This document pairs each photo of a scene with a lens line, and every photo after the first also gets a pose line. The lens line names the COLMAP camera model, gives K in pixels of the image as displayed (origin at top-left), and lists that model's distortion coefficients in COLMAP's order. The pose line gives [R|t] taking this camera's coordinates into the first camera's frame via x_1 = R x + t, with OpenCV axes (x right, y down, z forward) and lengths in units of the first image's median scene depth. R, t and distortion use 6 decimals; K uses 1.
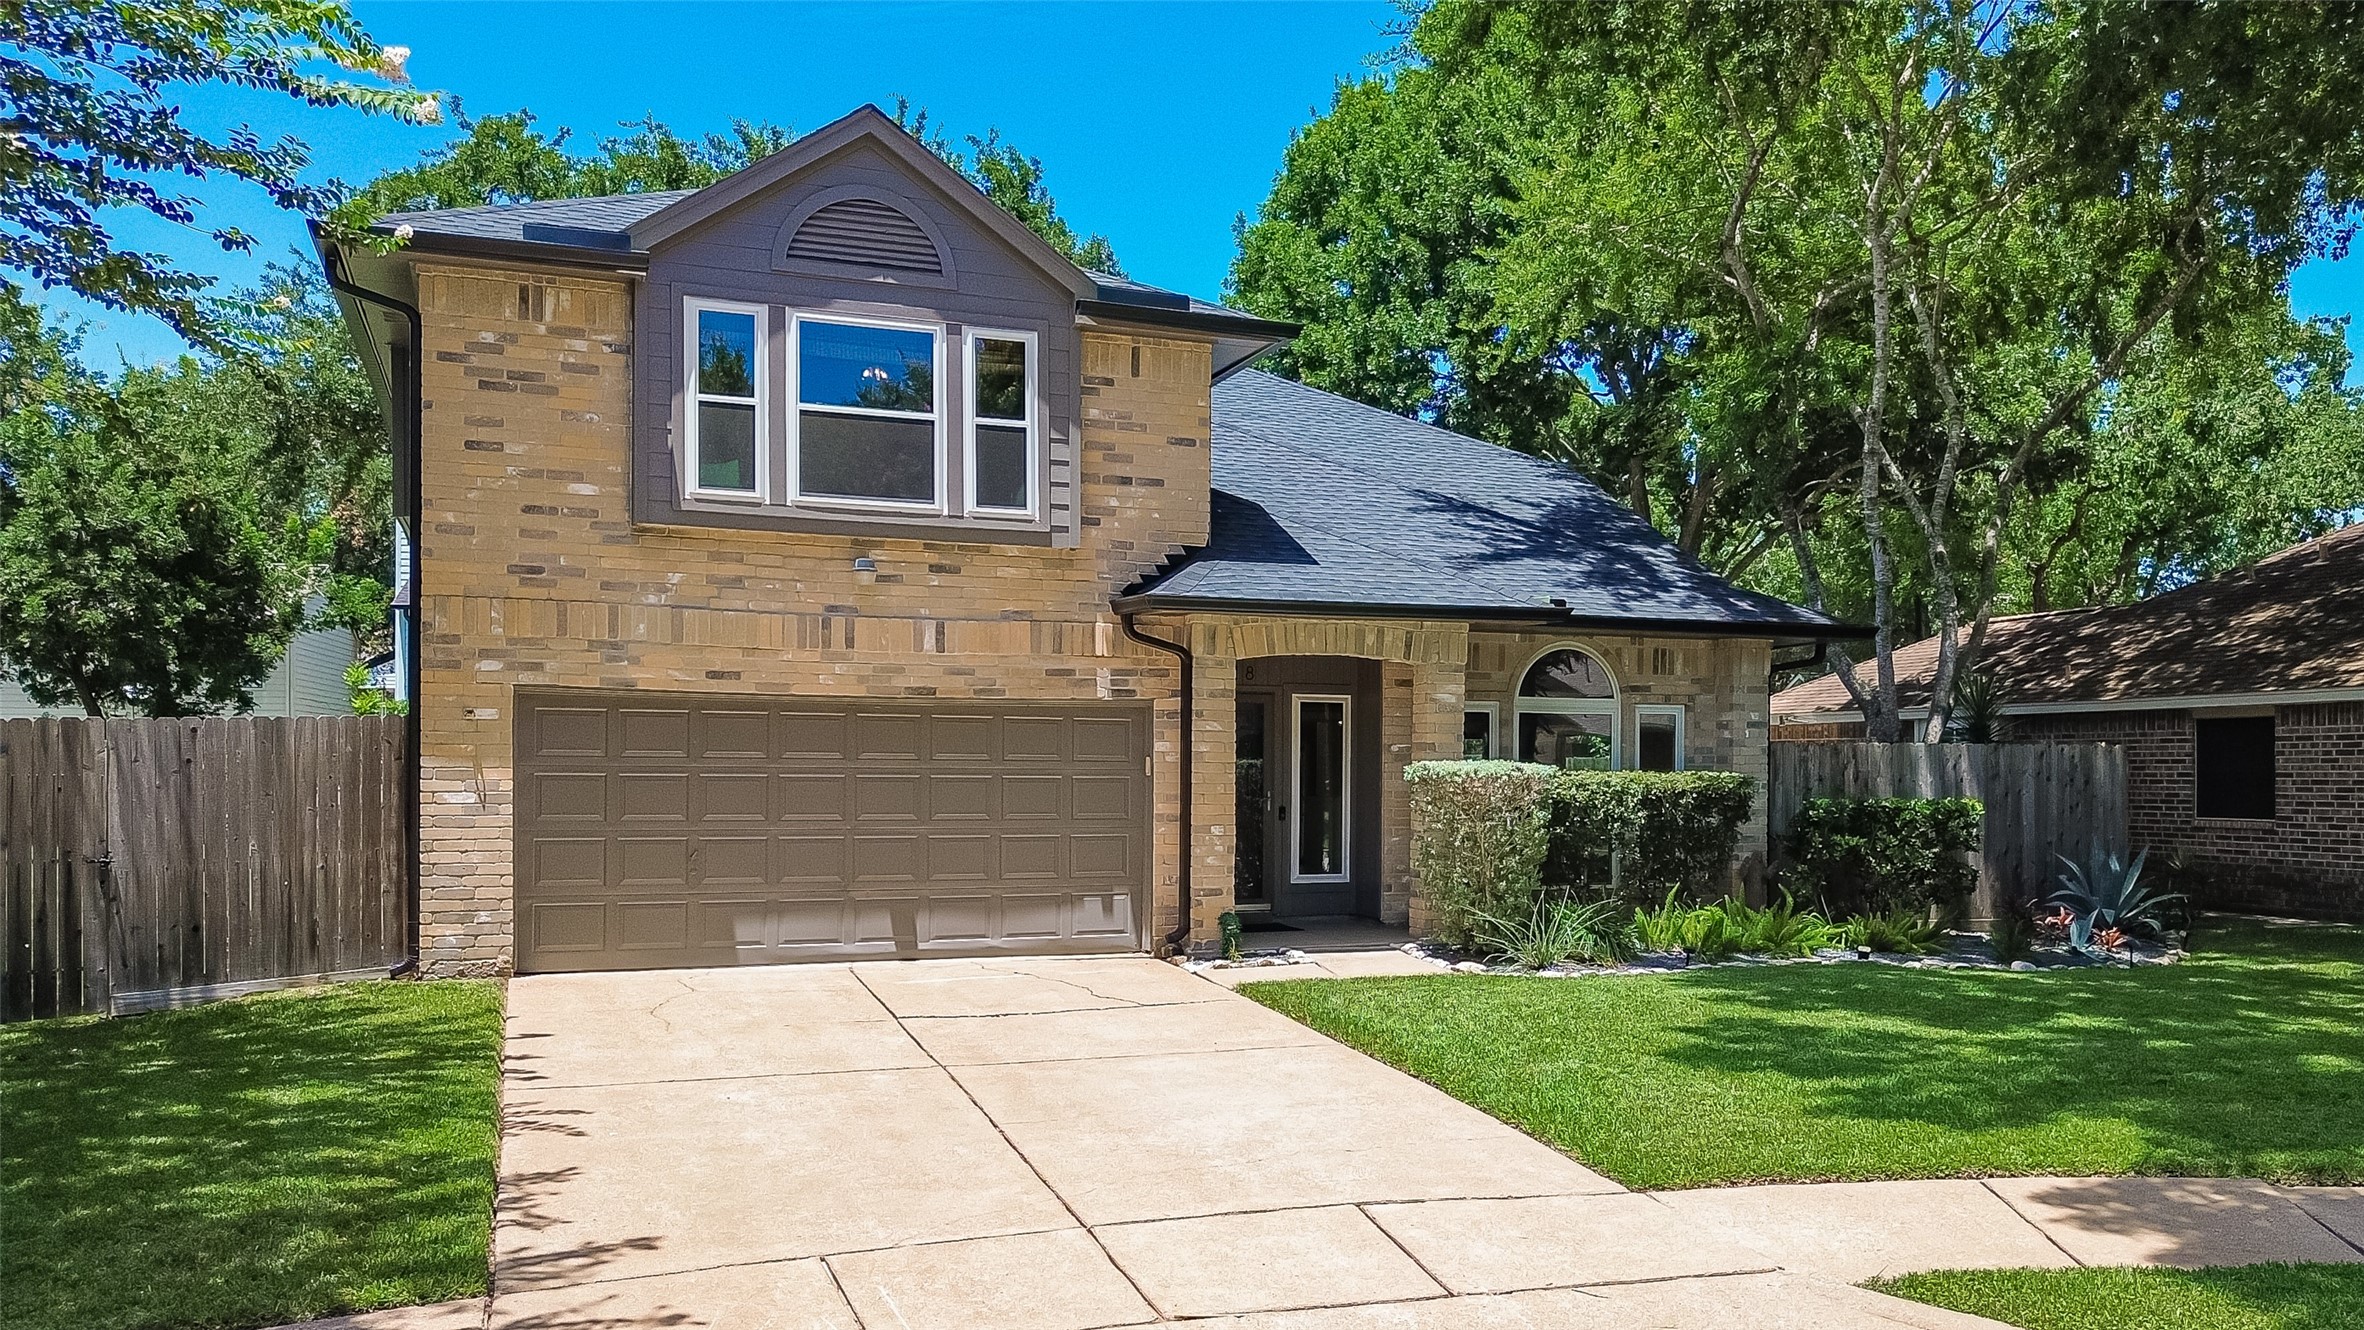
lens RADIAL K [[1611.3, 0, 1182.6], [0, 1611.3, 667.9], [0, 0, 1]] dist [0.039816, 0.003841]
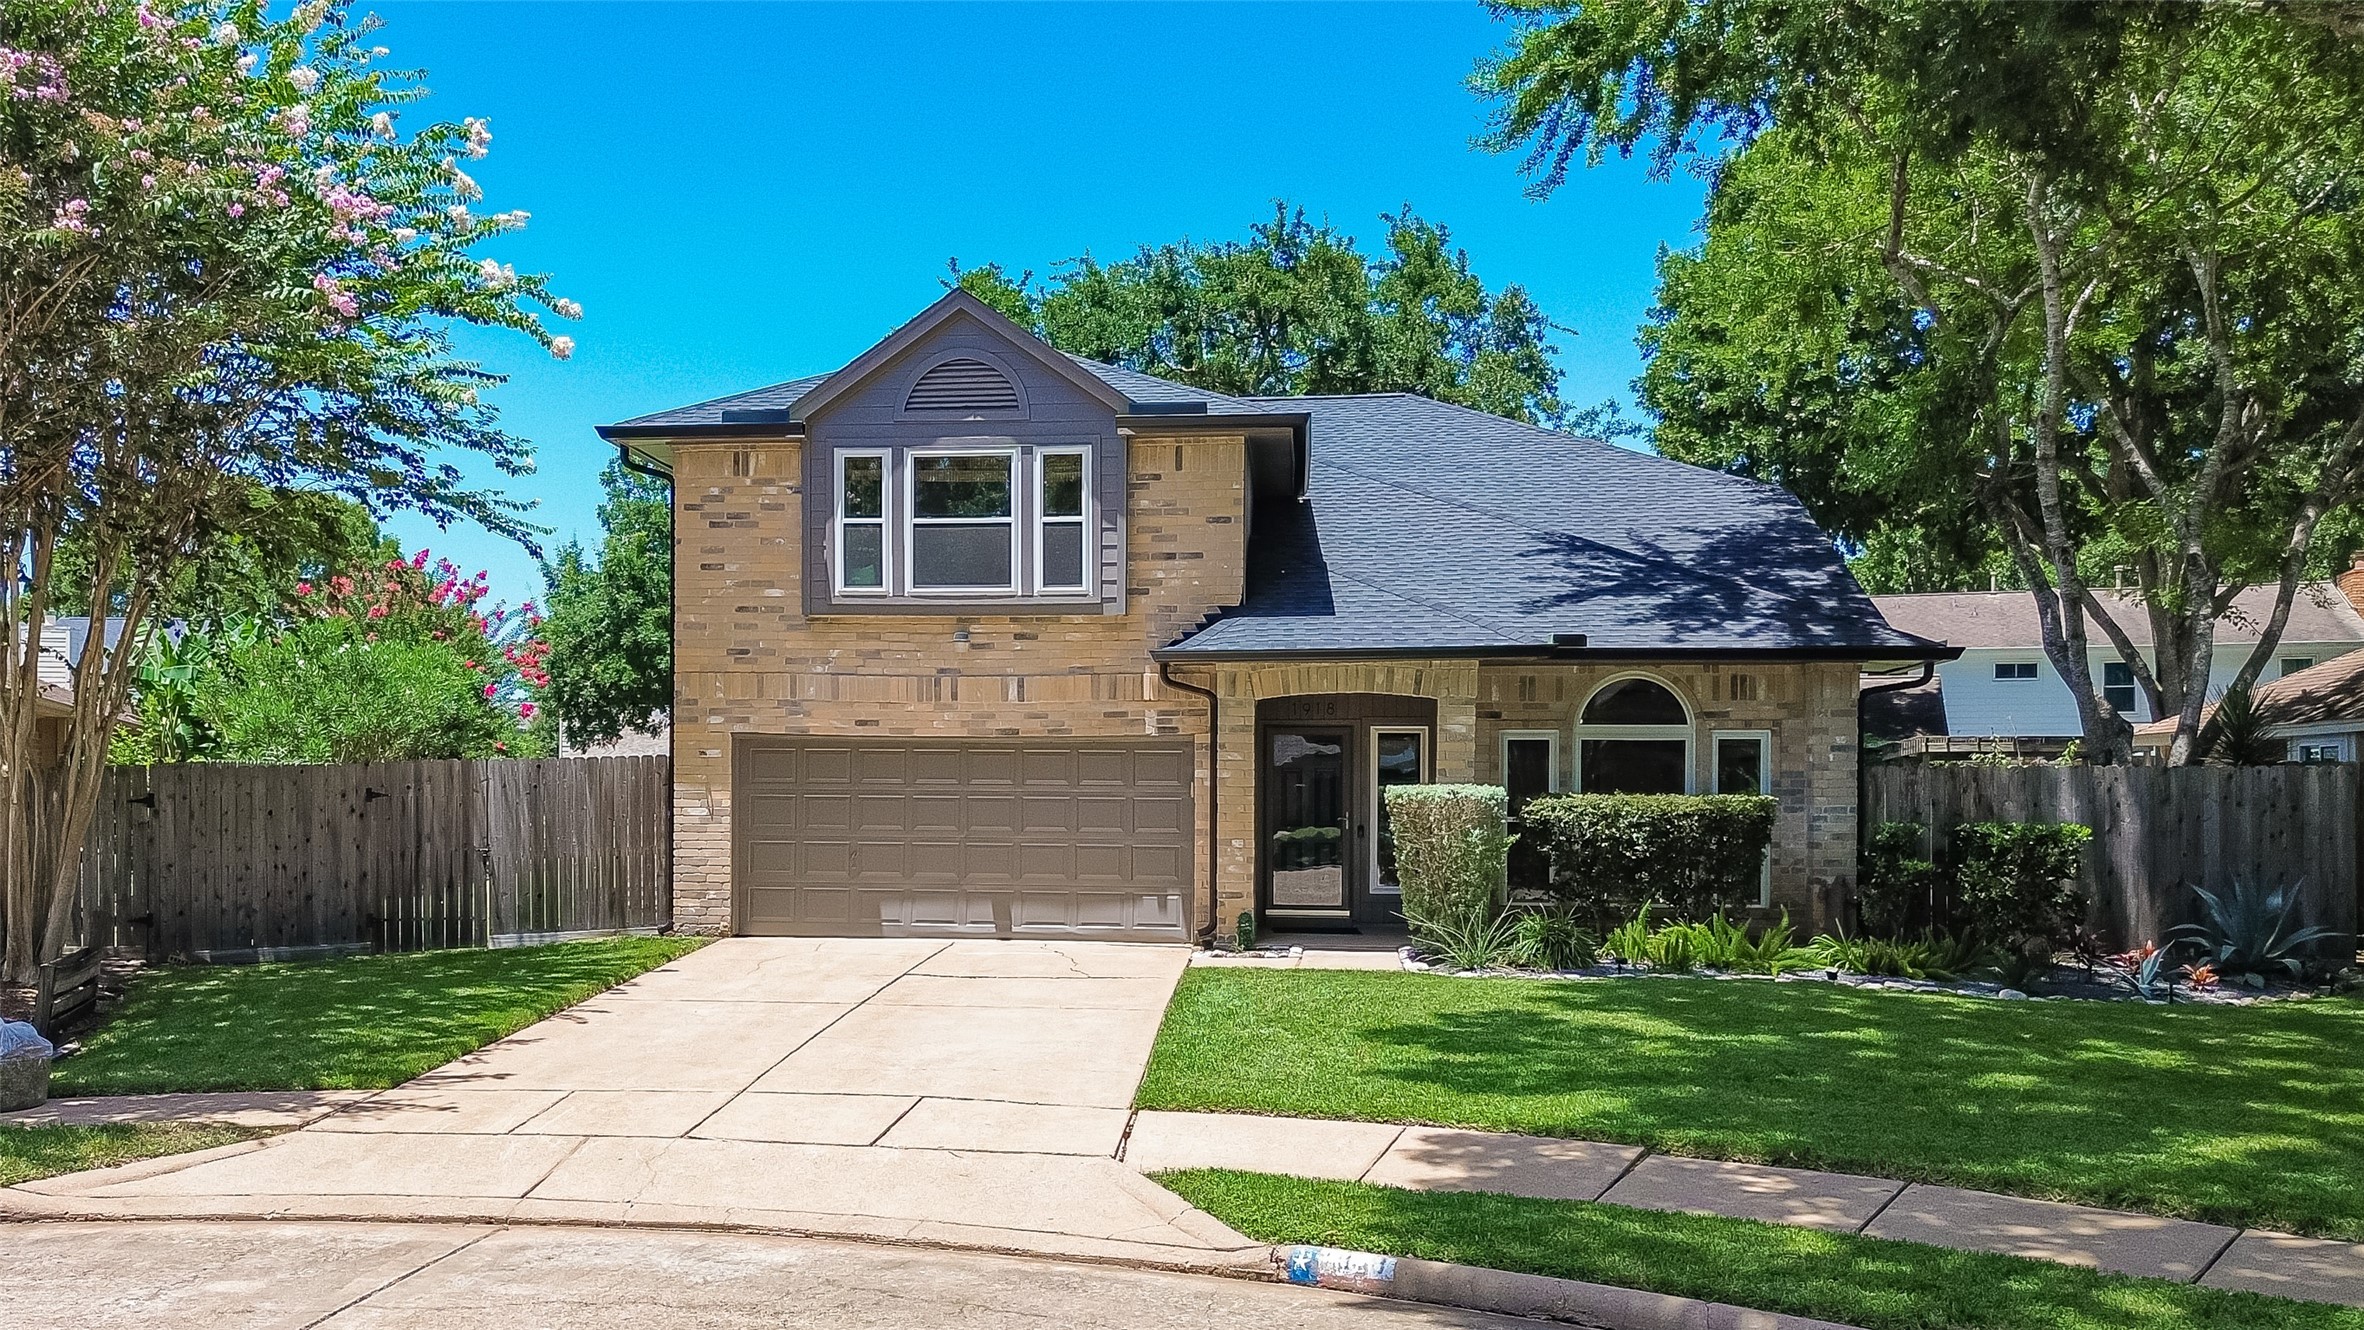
lens RADIAL K [[1611.3, 0, 1176.2], [0, 1611.3, 666.6], [0, 0, 1]] dist [0.039816, 0.003841]
pose [[0.900648, -0.033734, -0.433238, 0.518842], [0.027096, 0.999402, -0.021489, -0.006246], [0.433703, 0.007615, 0.901023, -0.105381]]
